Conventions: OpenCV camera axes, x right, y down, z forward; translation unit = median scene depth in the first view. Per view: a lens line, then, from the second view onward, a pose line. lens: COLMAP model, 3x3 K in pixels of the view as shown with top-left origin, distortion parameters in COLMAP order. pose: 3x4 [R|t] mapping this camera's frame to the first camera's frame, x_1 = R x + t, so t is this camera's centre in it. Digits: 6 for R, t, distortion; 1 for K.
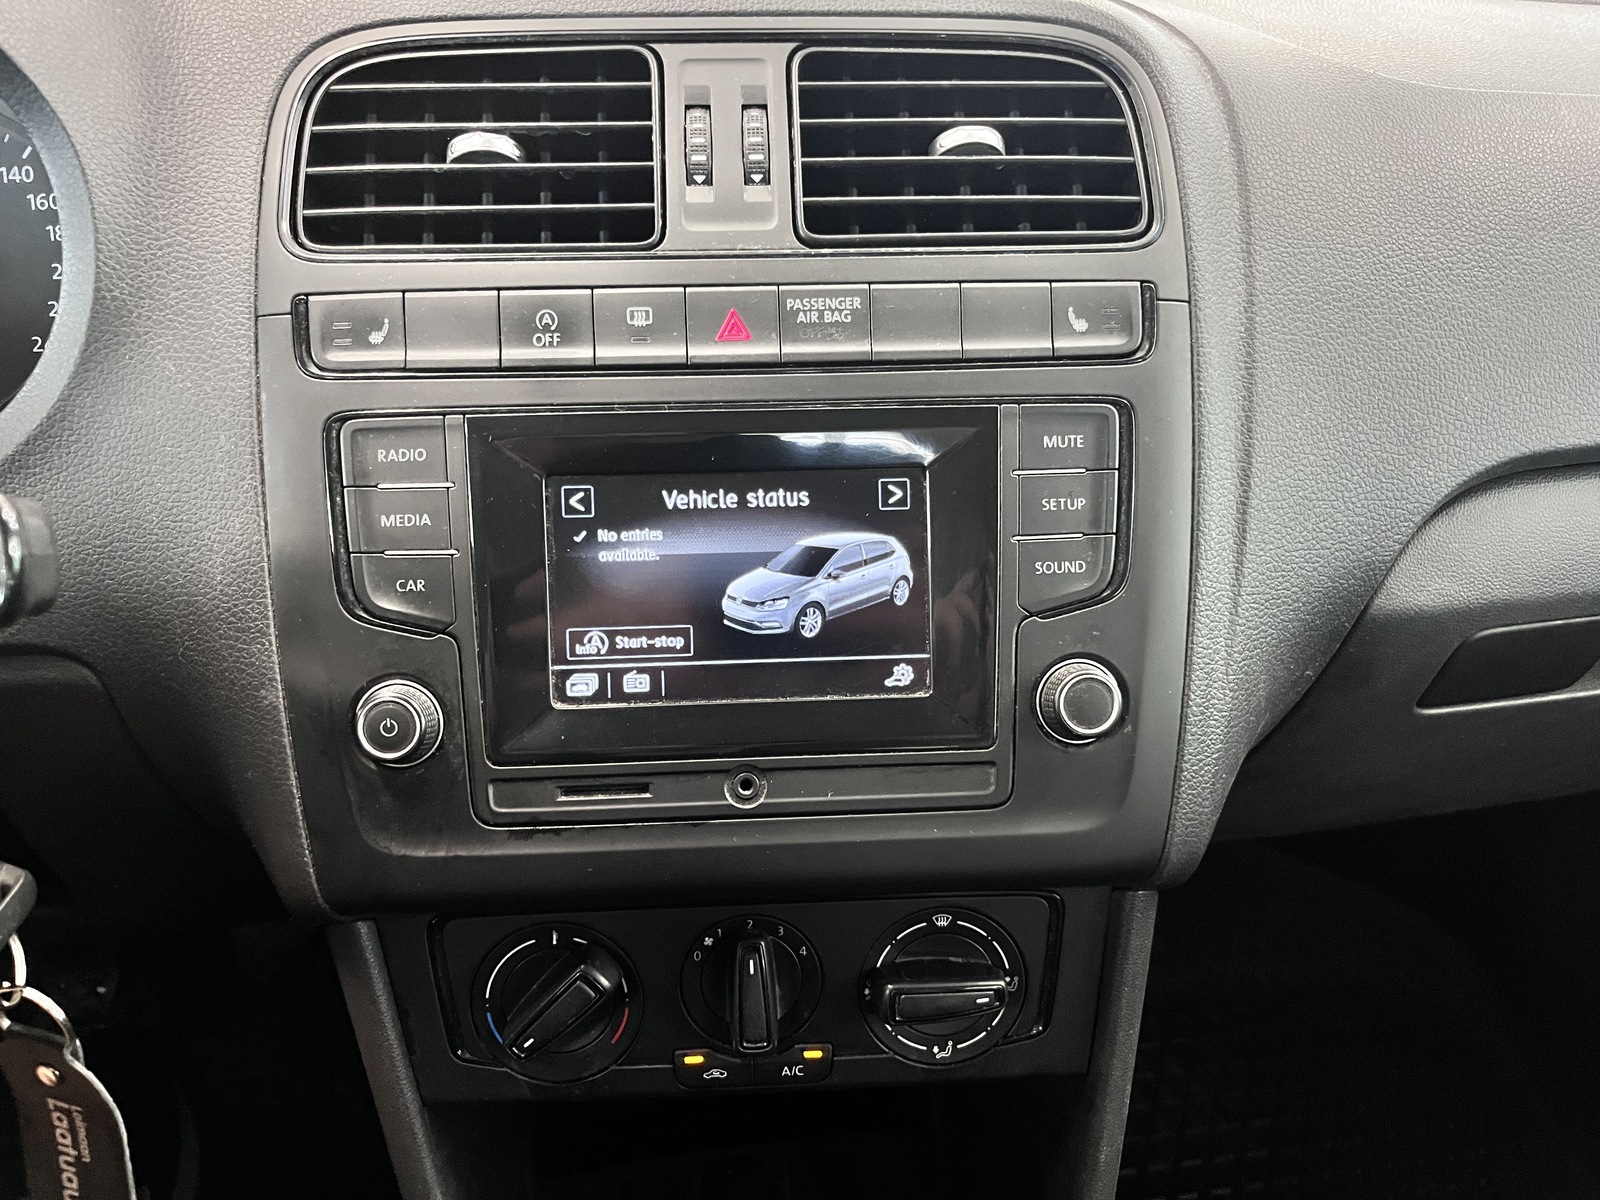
lens RADIAL K [[1226.5, 0, 803.4], [0, 1226.5, 607.8], [0, 0, 1]] dist [0.040519, -0.084242]
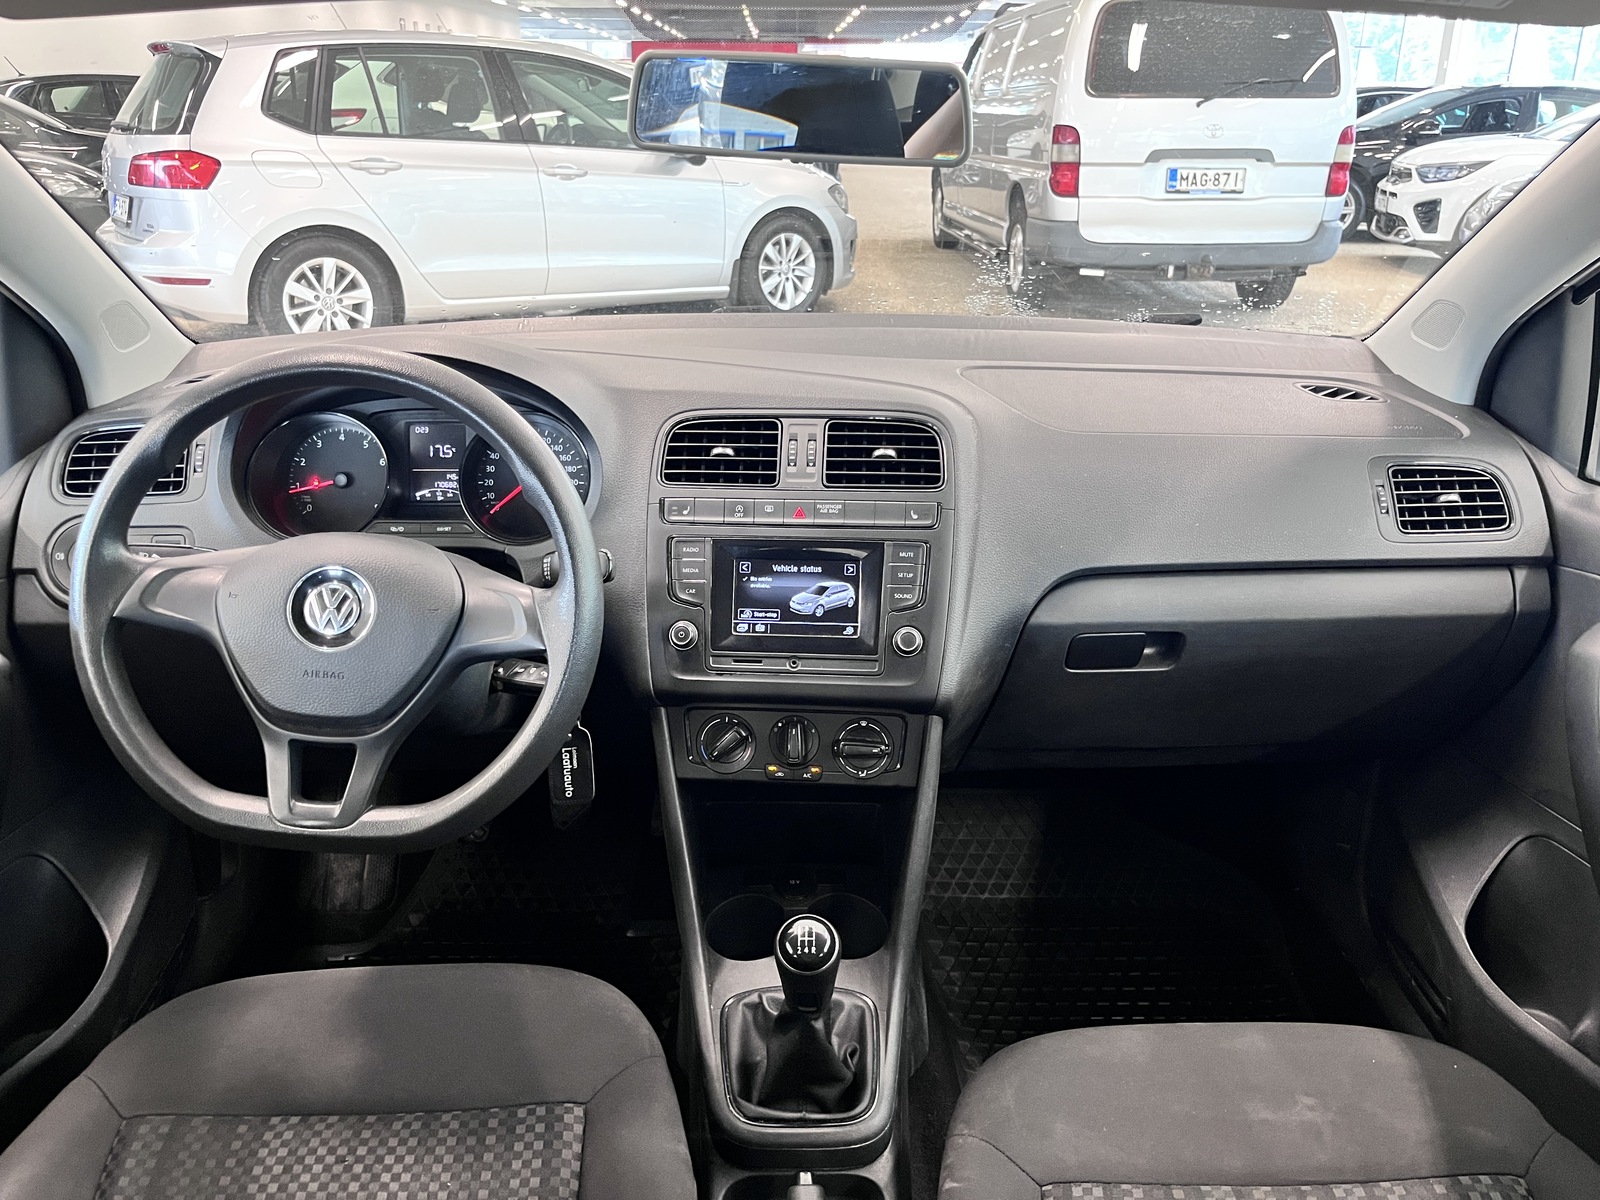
lens RADIAL K [[1231.3, 0, 829.4], [0, 1231.3, 604.7], [0, 0, 1]] dist [0.028445, -0.065975]
pose [[0.992595, 0.045433, -0.112653, 0.367932], [-0.059114, 0.990862, -0.121237, 0.359534], [0.106115, 0.126999, 0.986210, -1.954616]]
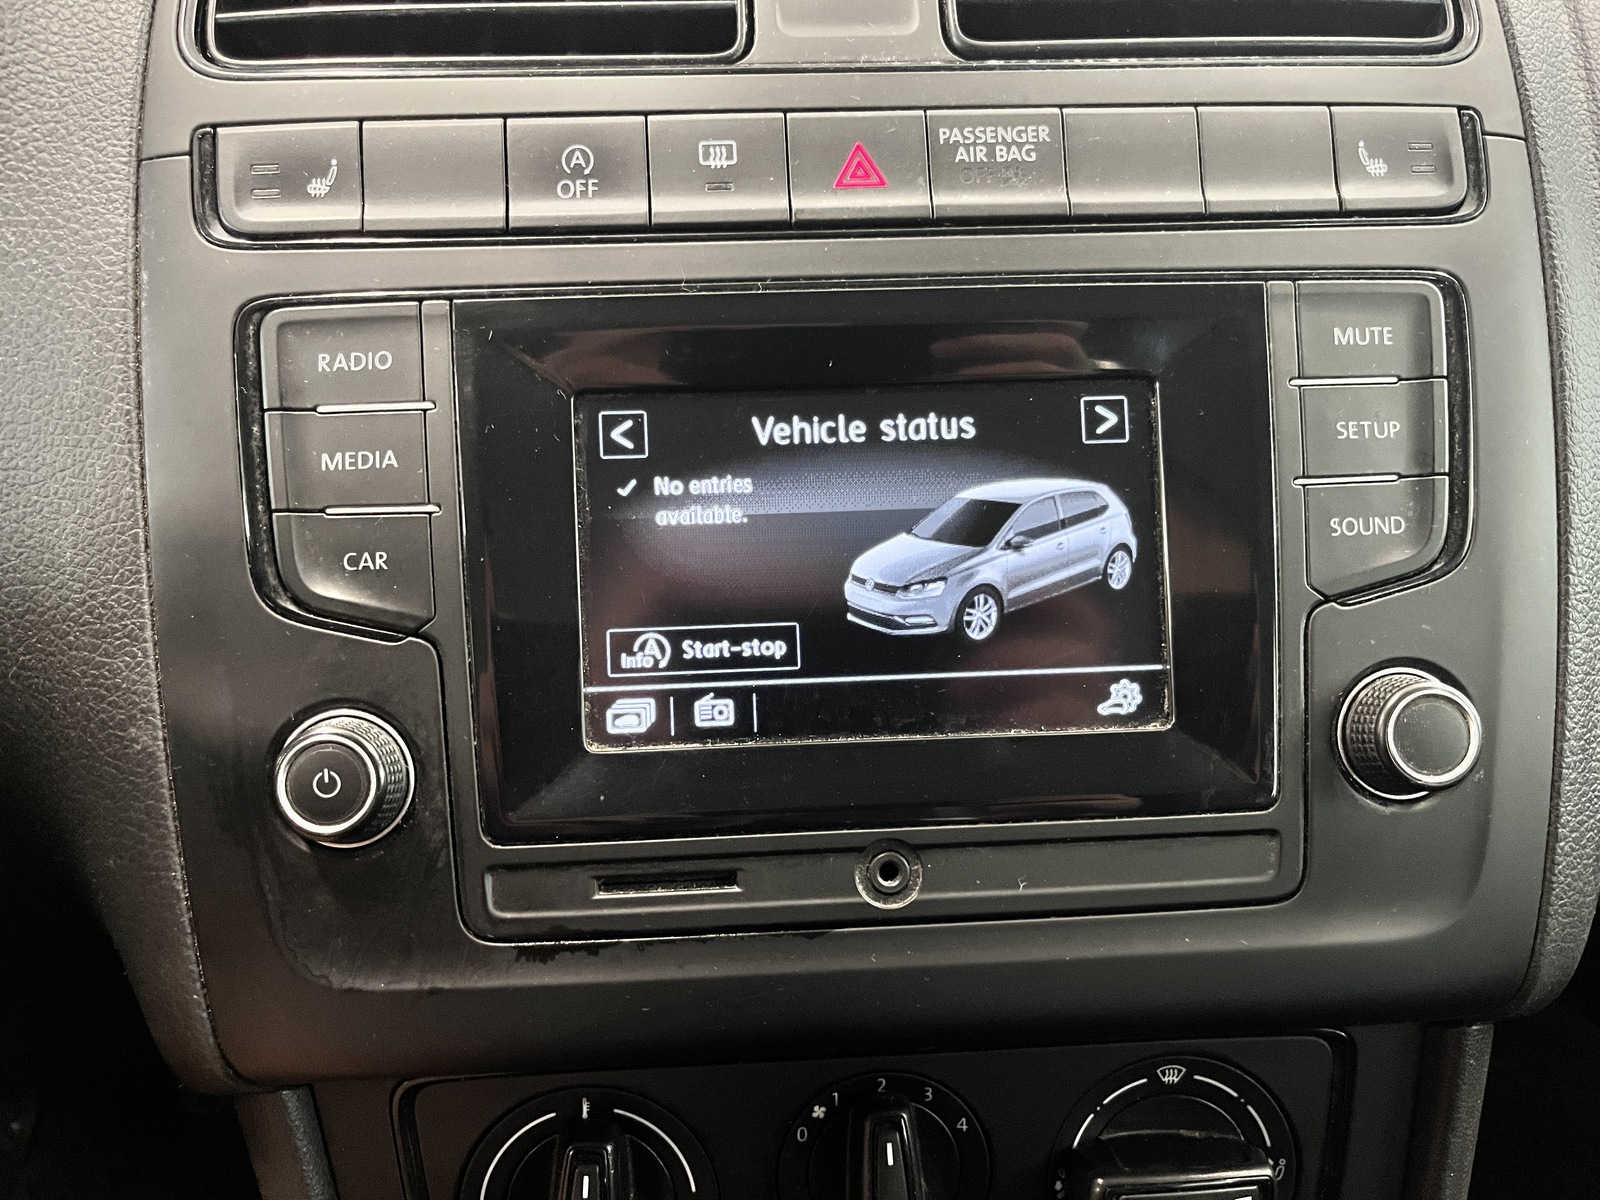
lens RADIAL K [[1231.3, 0, 800.4], [0, 1231.3, 600.6], [0, 0, 1]] dist [0.028445, -0.065975]
pose [[0.999940, -0.010956, 0.000492, -0.090651], [0.010964, 0.997813, -0.065189, 0.045323], [0.000224, 0.065191, 0.997873, 0.350246]]
